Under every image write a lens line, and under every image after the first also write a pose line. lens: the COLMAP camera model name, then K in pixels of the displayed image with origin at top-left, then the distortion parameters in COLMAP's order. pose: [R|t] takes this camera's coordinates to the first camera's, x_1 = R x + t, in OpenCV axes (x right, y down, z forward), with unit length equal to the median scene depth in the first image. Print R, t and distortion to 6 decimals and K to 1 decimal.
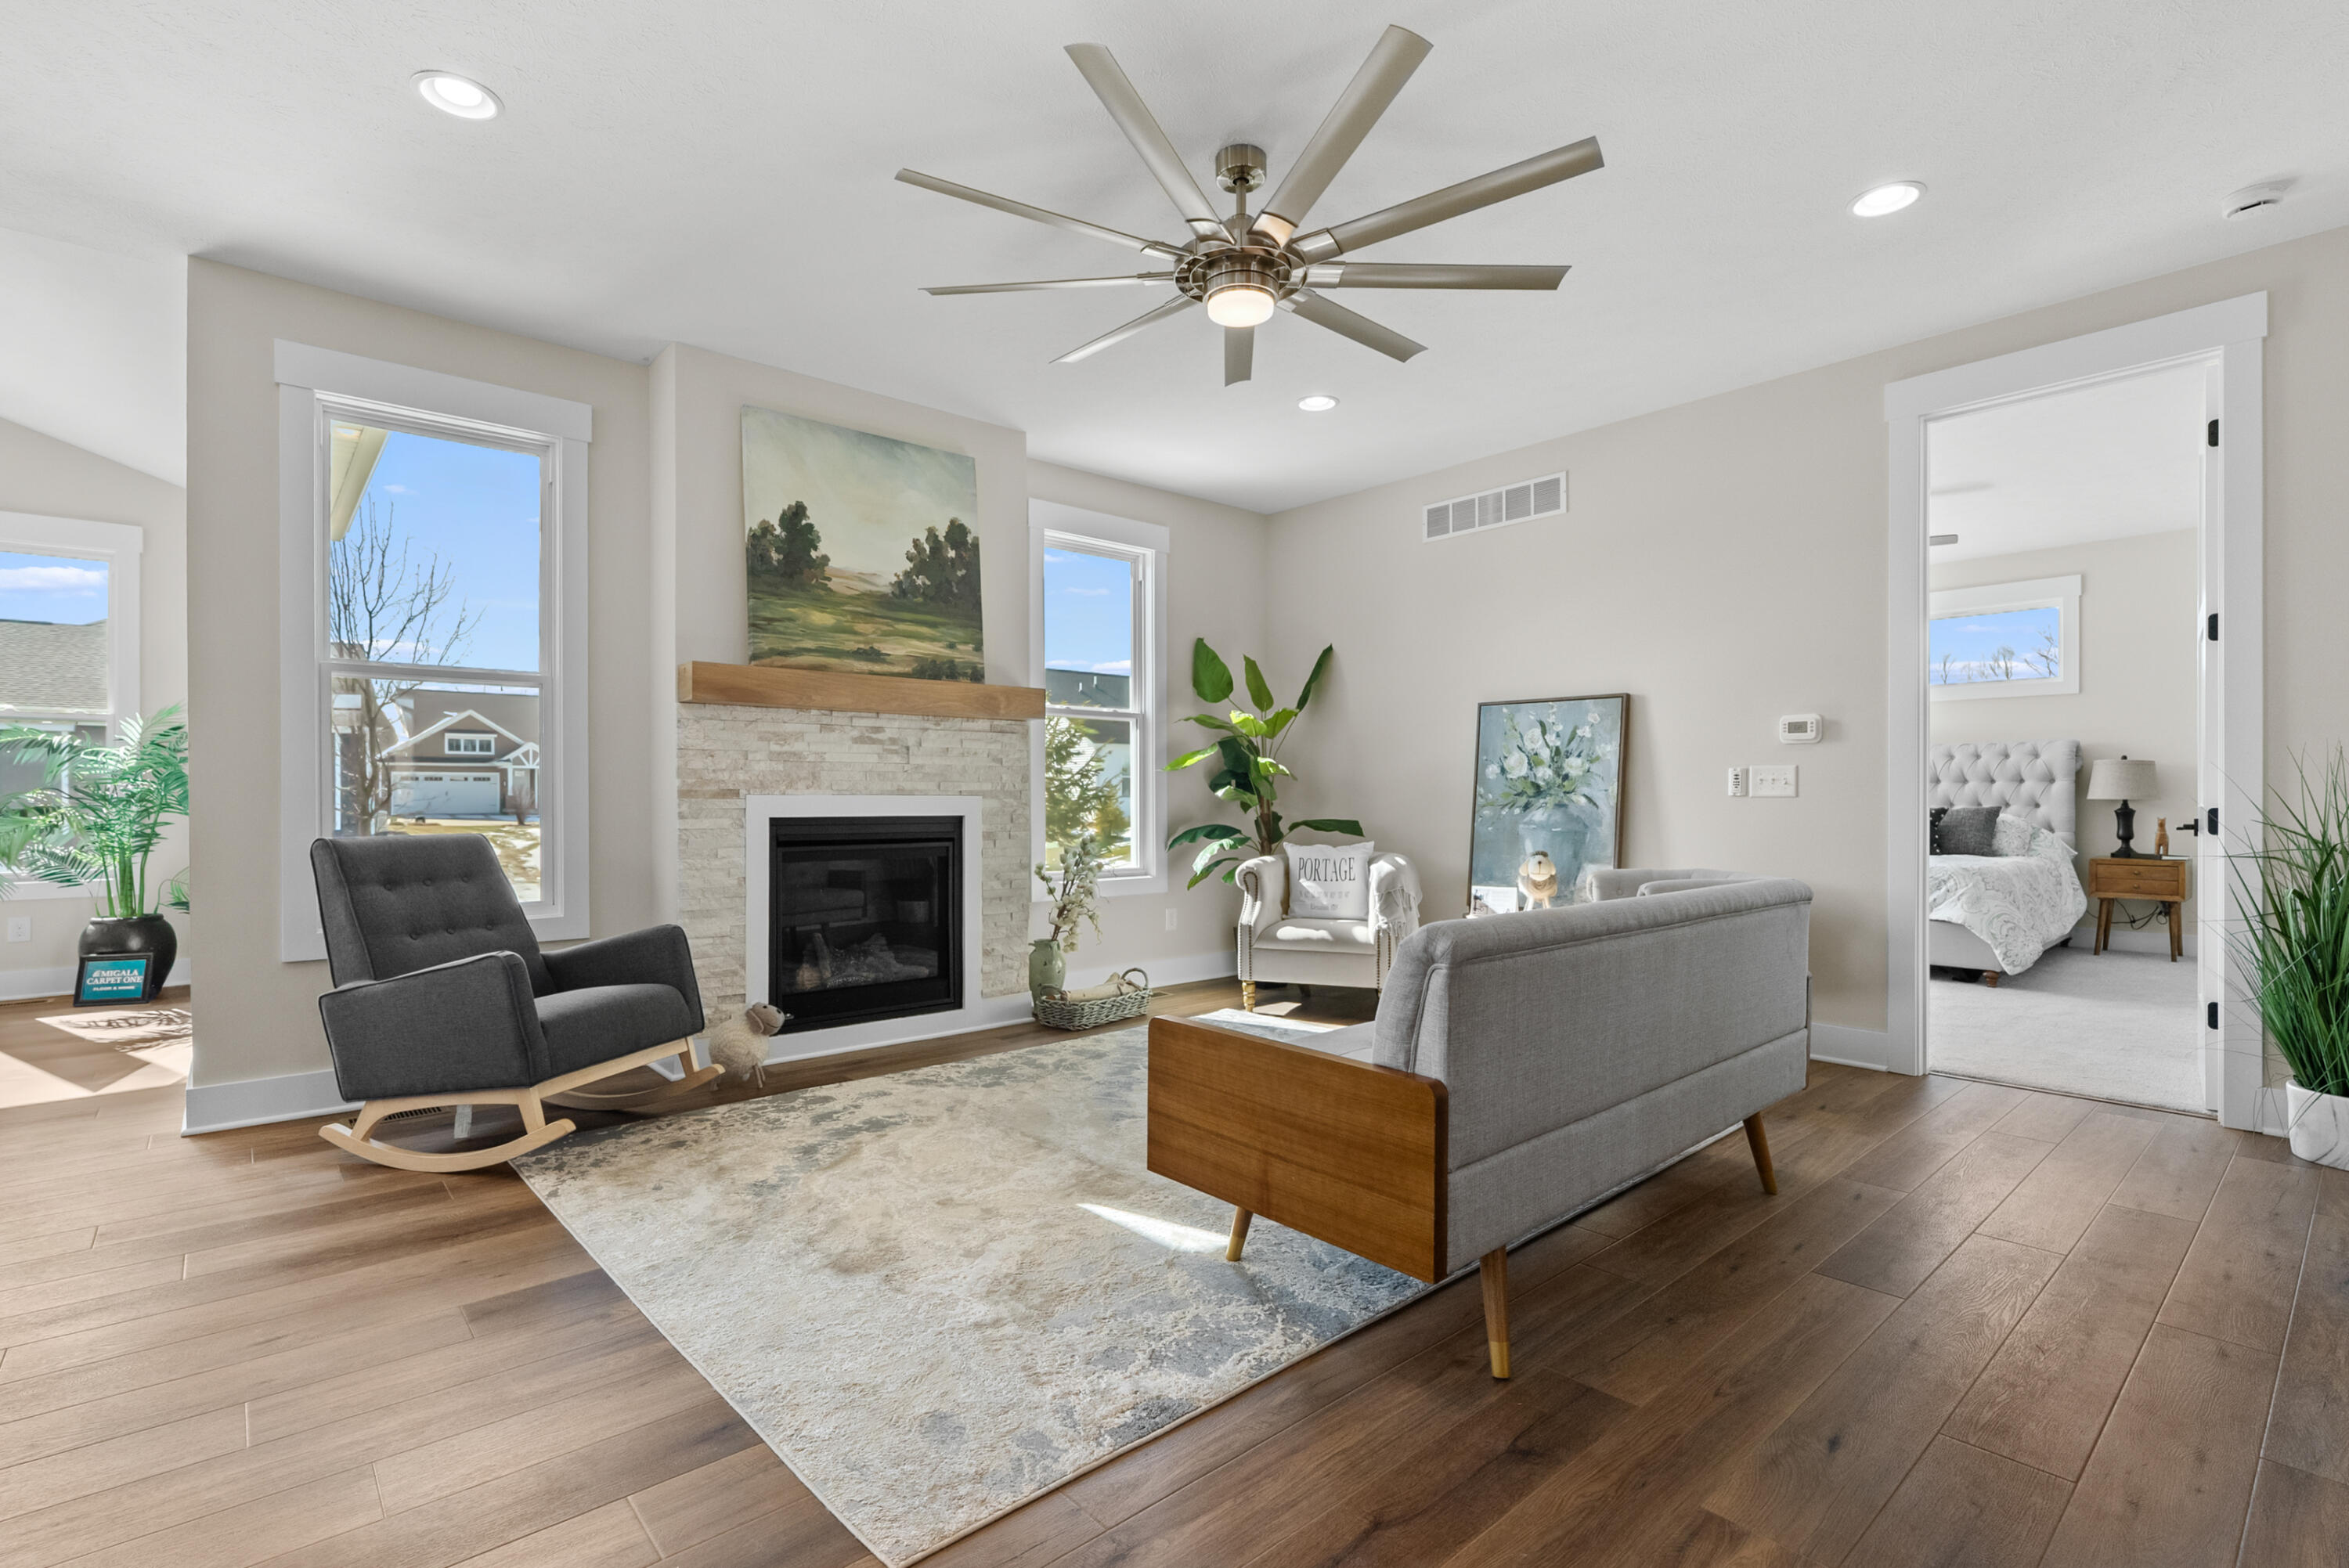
lens RADIAL K [[1090.7, 0, 1167.4], [0, 1090.7, 796.3], [0, 0, 1]] dist [-0.004358, -0.001509]
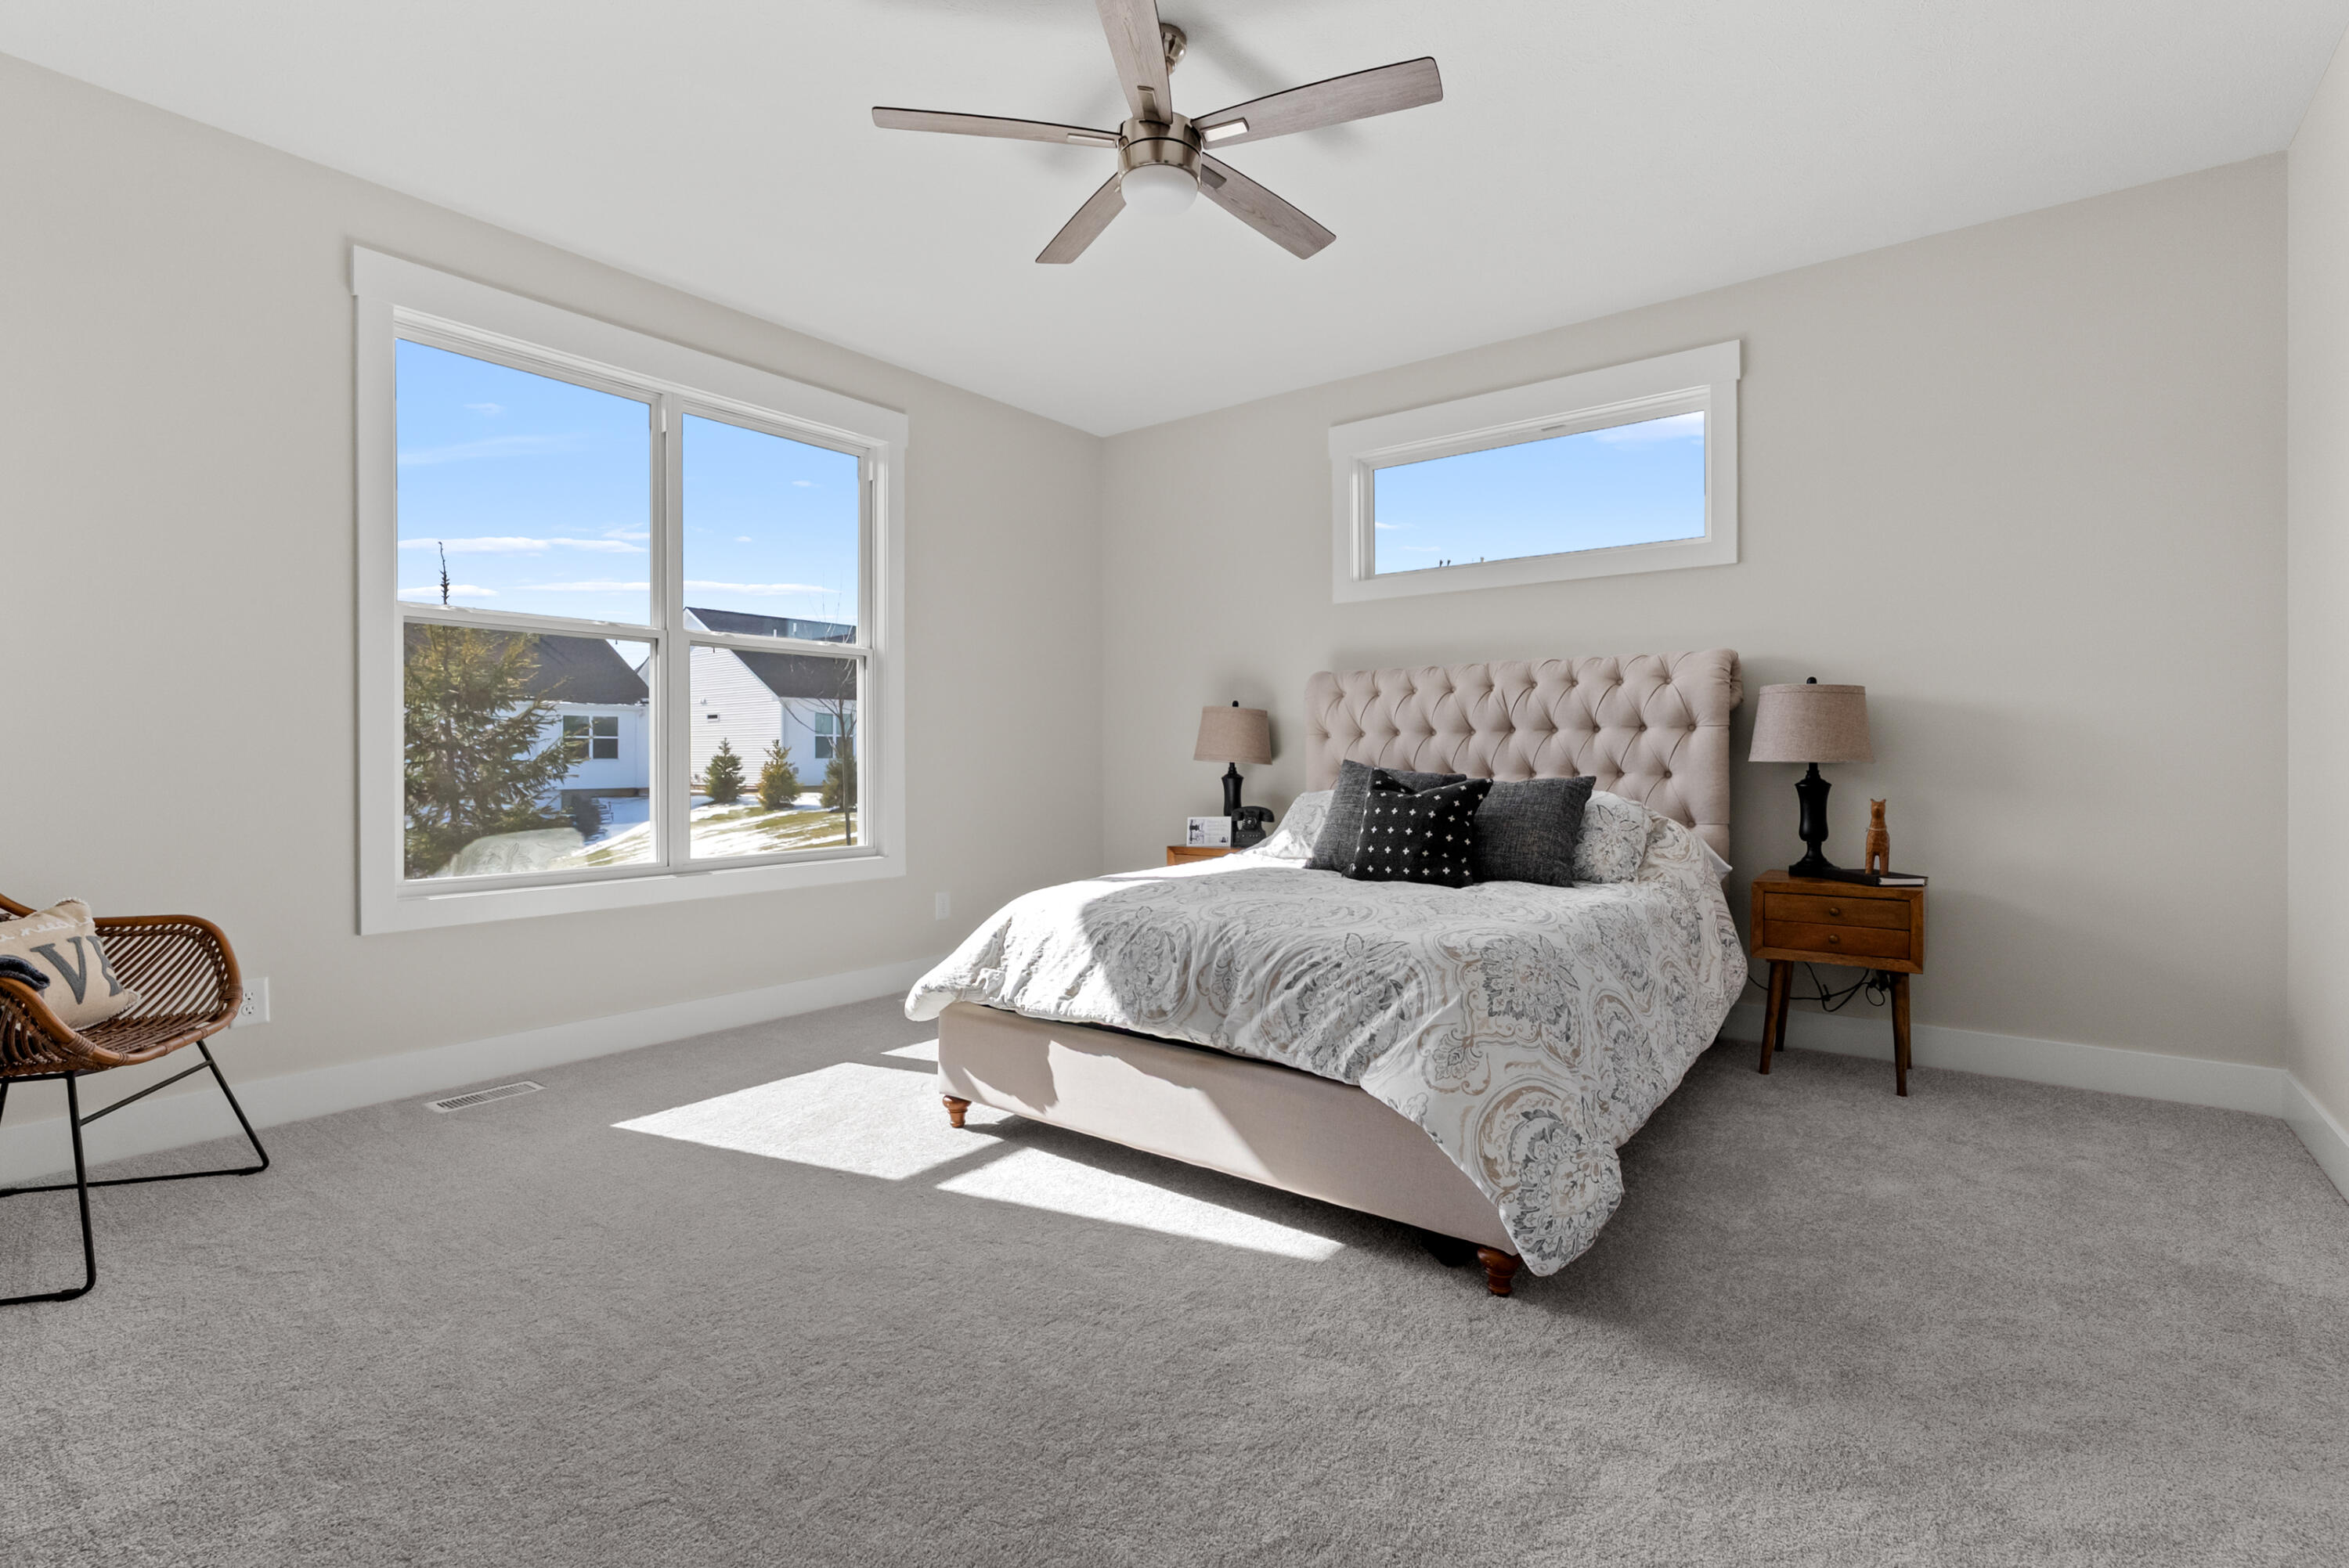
lens RADIAL K [[1090.7, 0, 1168.6], [0, 1090.7, 760.2], [0, 0, 1]] dist [-0.004358, -0.001509]
pose [[0.980573, -0.003730, 0.196120, 0.483147], [0.002895, 0.999985, 0.004545, -0.001411], [-0.196134, -0.003888, 0.980569, 0.556353]]
